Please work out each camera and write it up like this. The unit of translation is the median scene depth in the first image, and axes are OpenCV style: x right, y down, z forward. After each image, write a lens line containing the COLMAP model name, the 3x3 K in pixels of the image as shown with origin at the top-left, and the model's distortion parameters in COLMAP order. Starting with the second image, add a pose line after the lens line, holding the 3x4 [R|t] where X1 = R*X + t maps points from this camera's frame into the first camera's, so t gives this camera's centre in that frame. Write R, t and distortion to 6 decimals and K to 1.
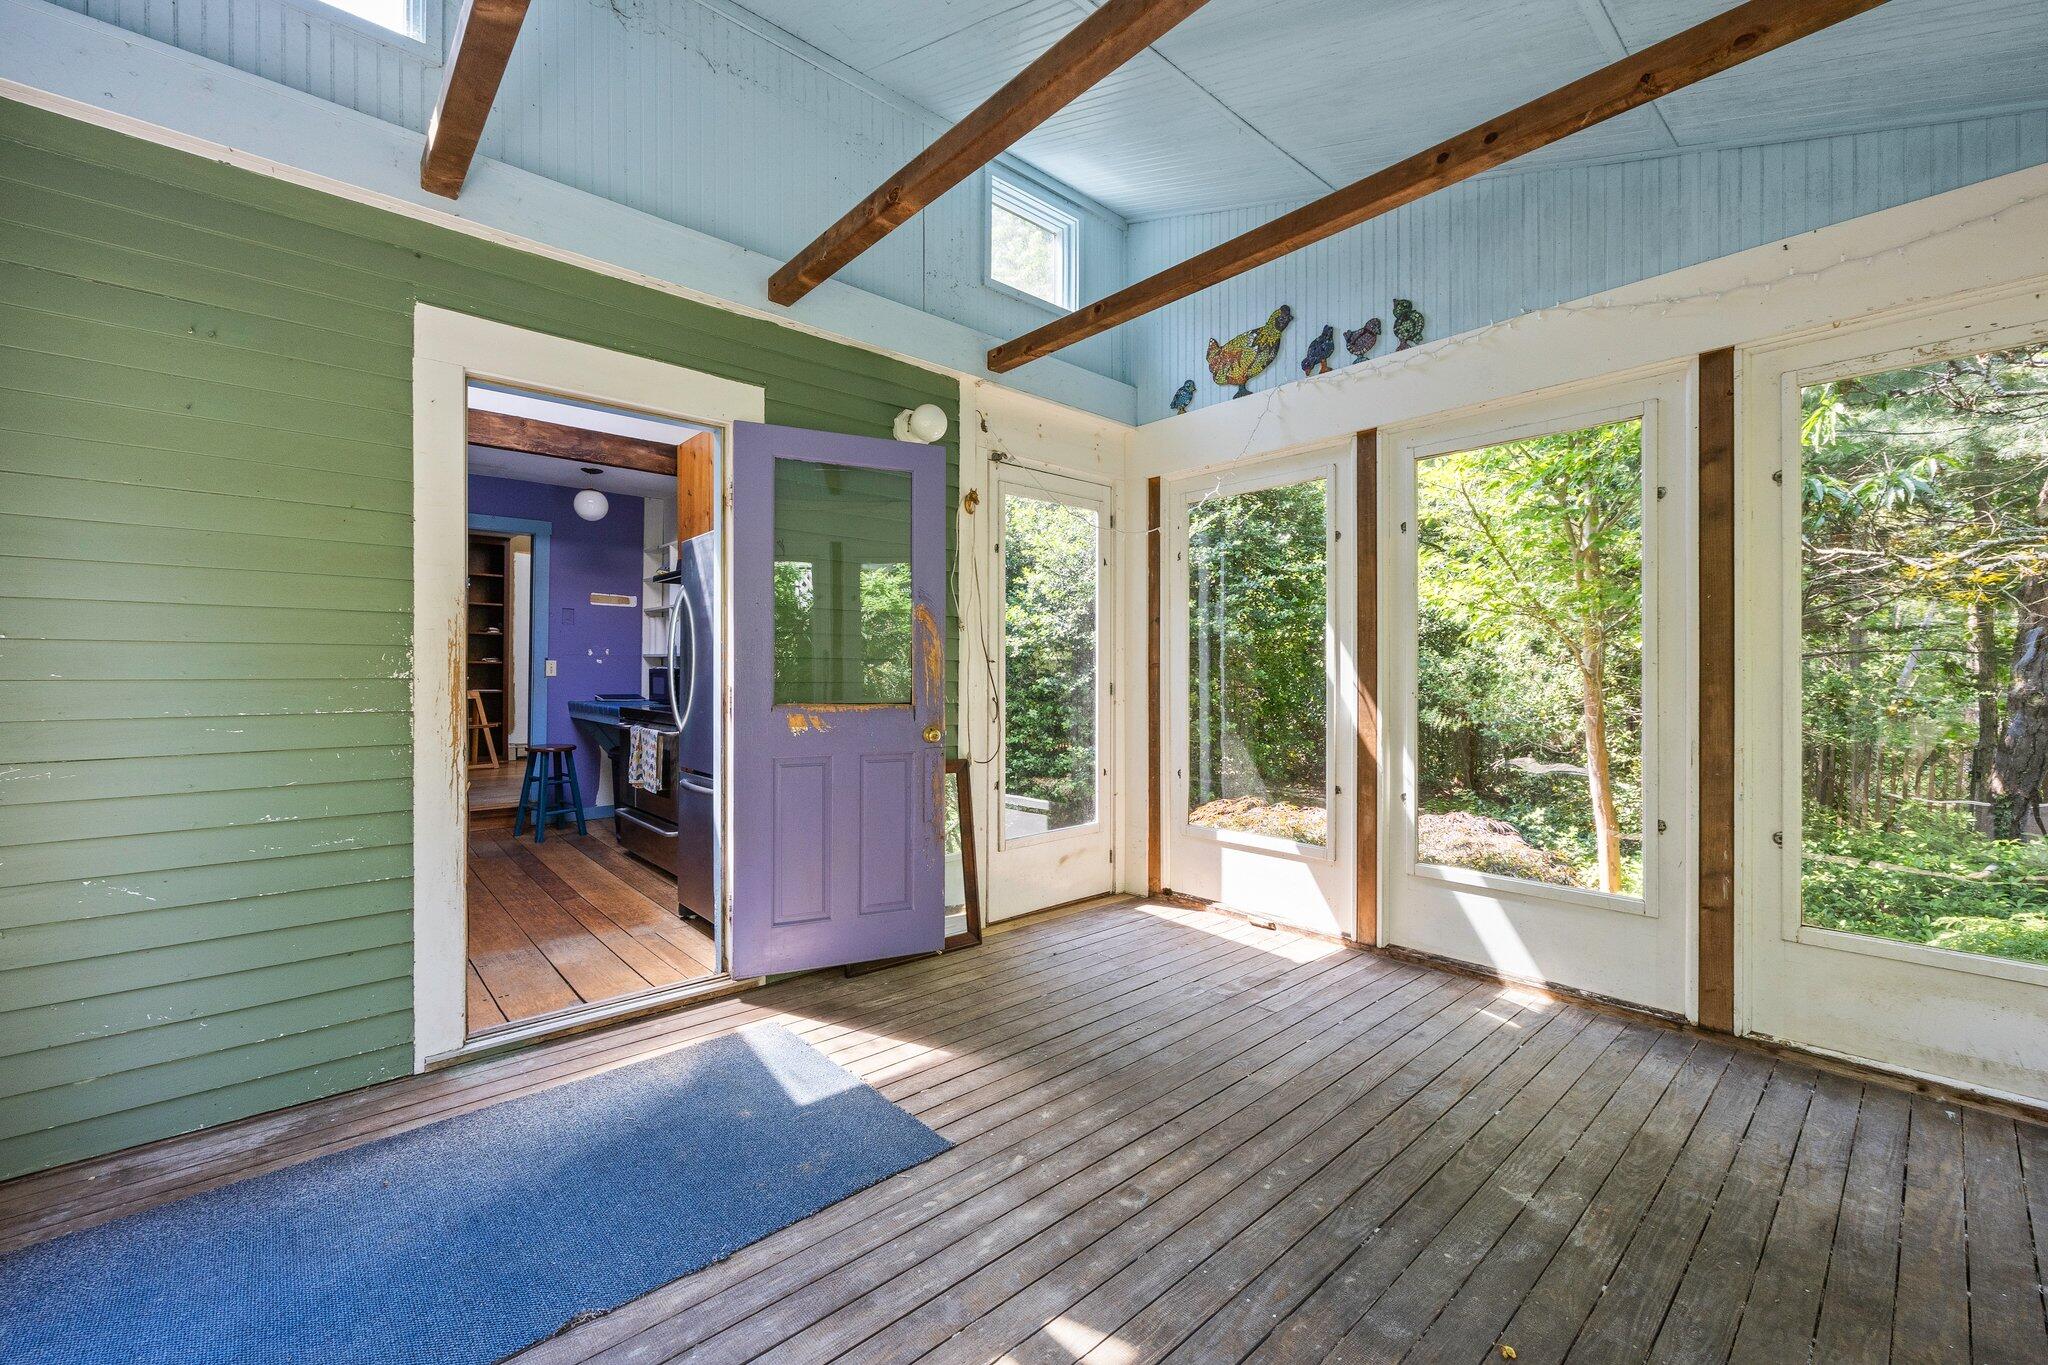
lens RADIAL K [[819.8, 0, 1014.1], [0, 819.8, 672.9], [0, 0, 1]] dist [-0.003151, -0.000109]
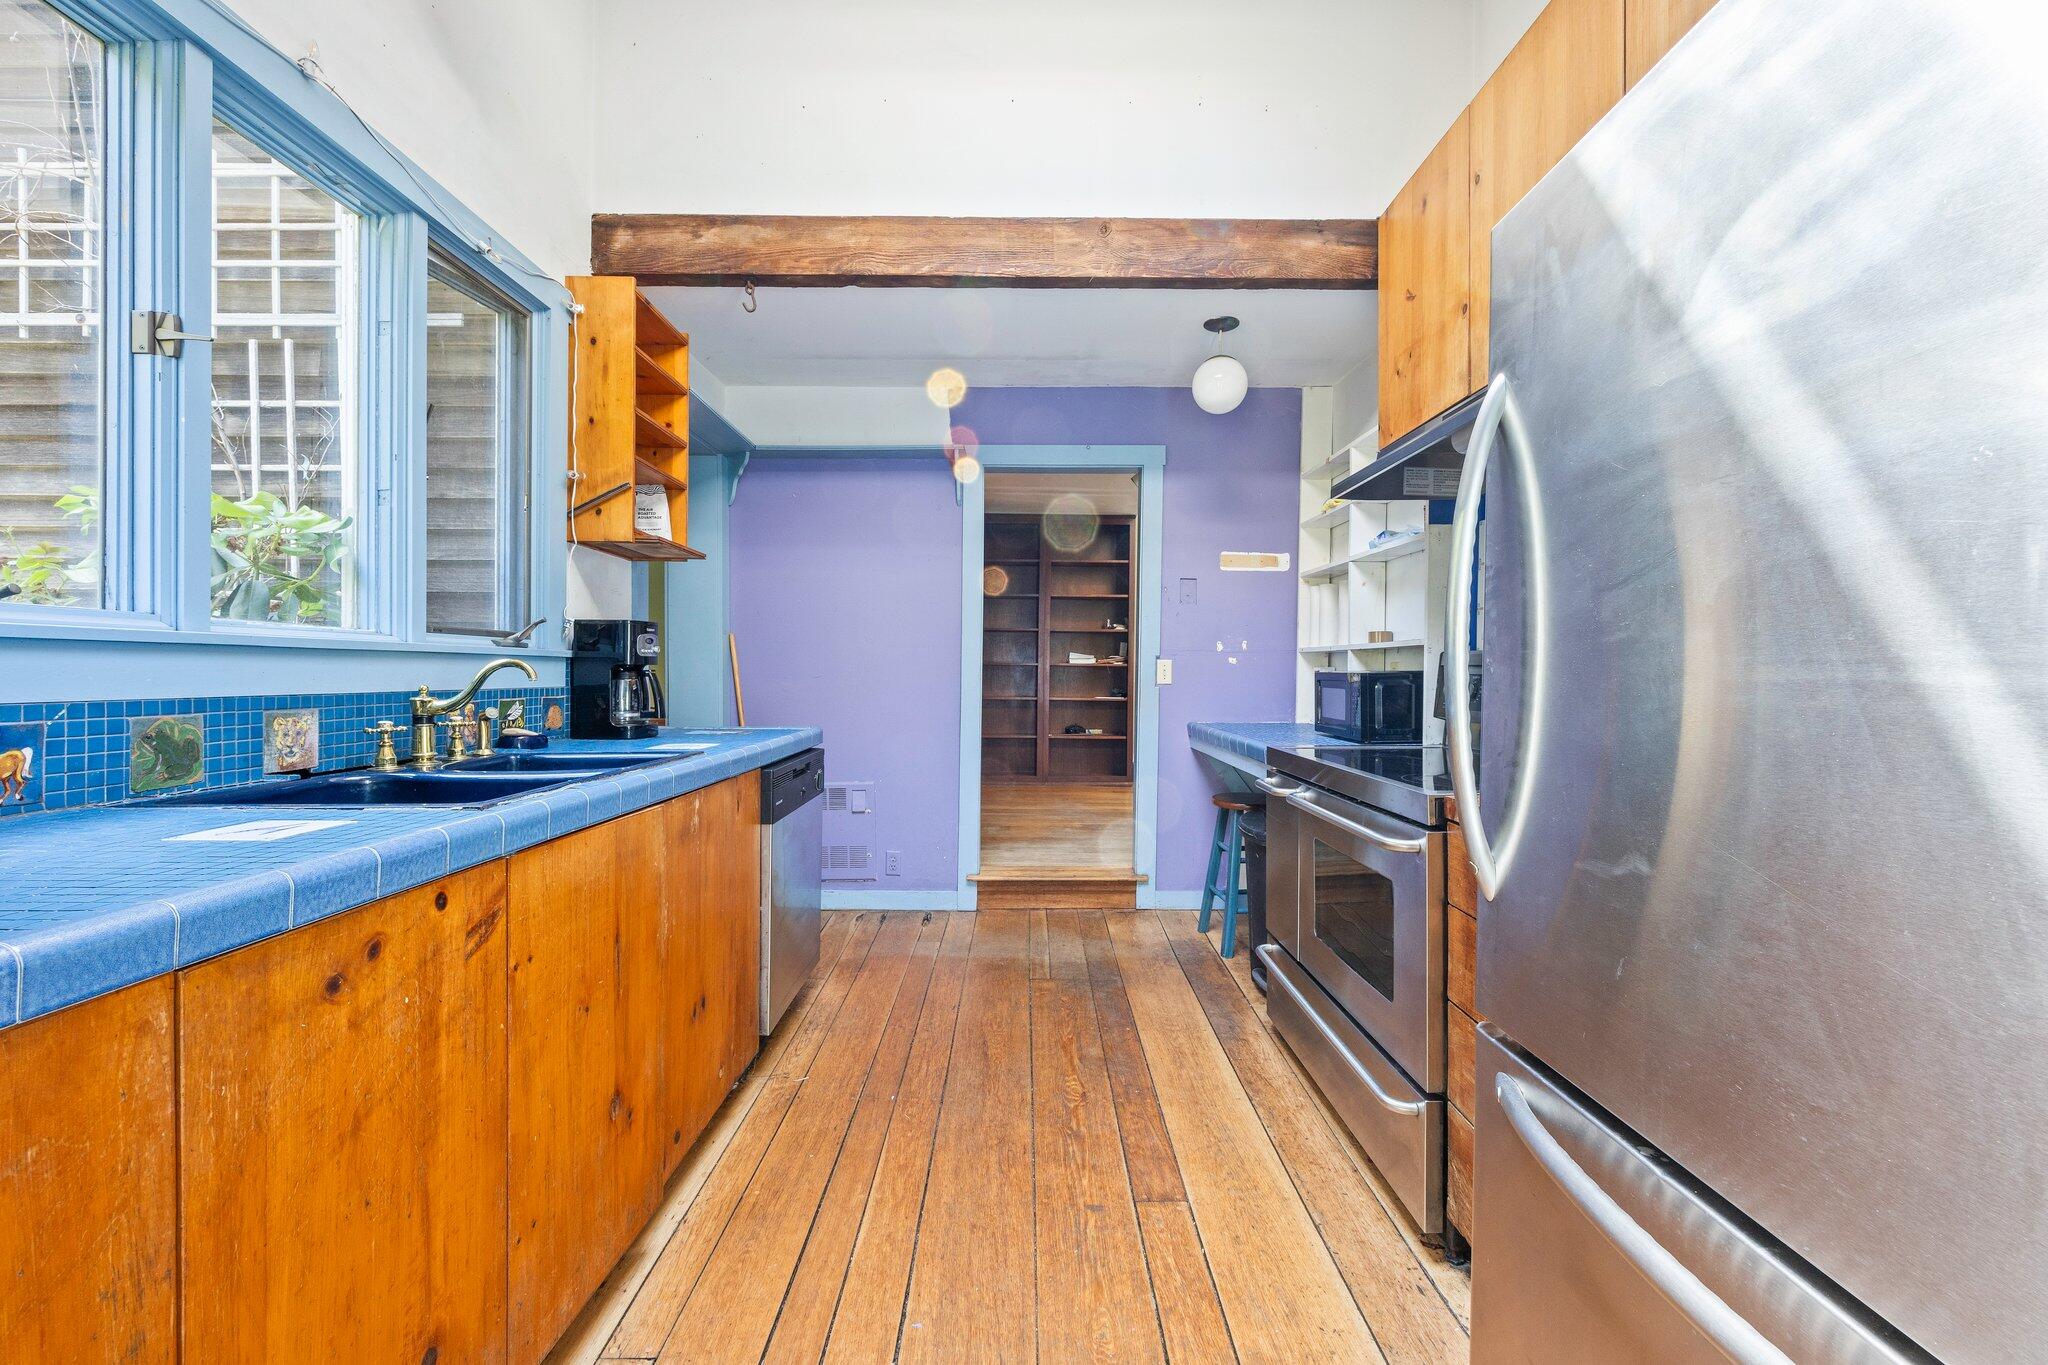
lens RADIAL K [[821.6, 0, 1021.6], [0, 821.6, 685.9], [0, 0, 1]] dist [-0.002240, -0.000034]
pose [[0.751041, 0.008556, -0.660201, -0.509819], [-0.000936, 0.999929, 0.011895, -0.004348], [0.660255, -0.008316, 0.750995, 1.012477]]
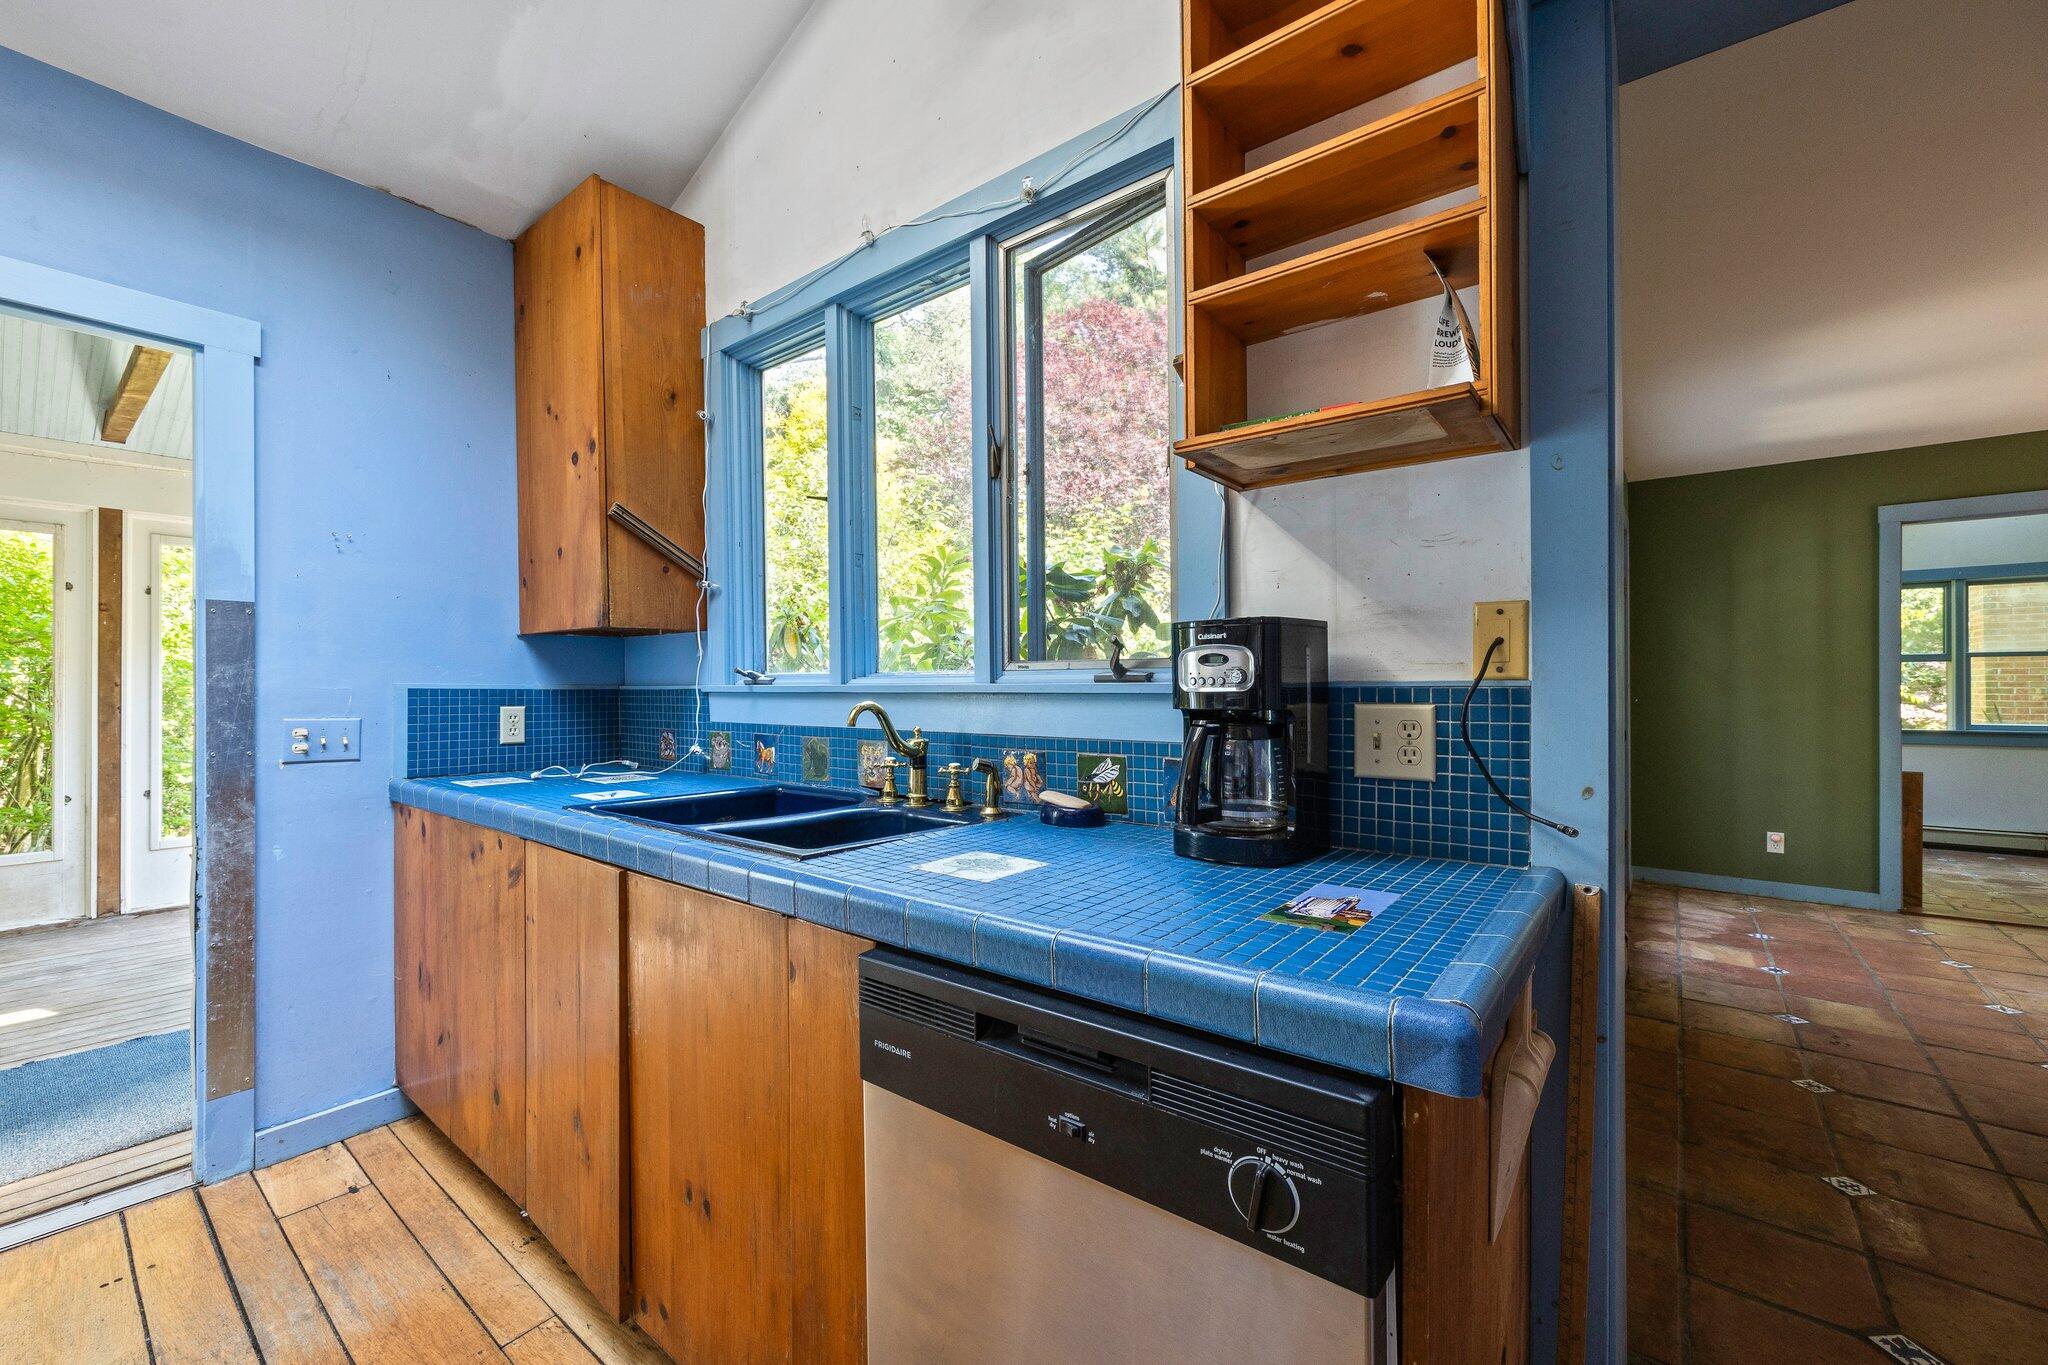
lens RADIAL K [[813.6, 0, 1024.1], [0, 813.6, 687.7], [0, 0, 1]] dist [-0.001327, 0.000020]
pose [[-0.983906, -0.000721, -0.178683, -1.308980], [-0.001072, 0.999998, 0.001869, -0.030940], [0.178681, 0.002030, -0.983905, 1.895153]]
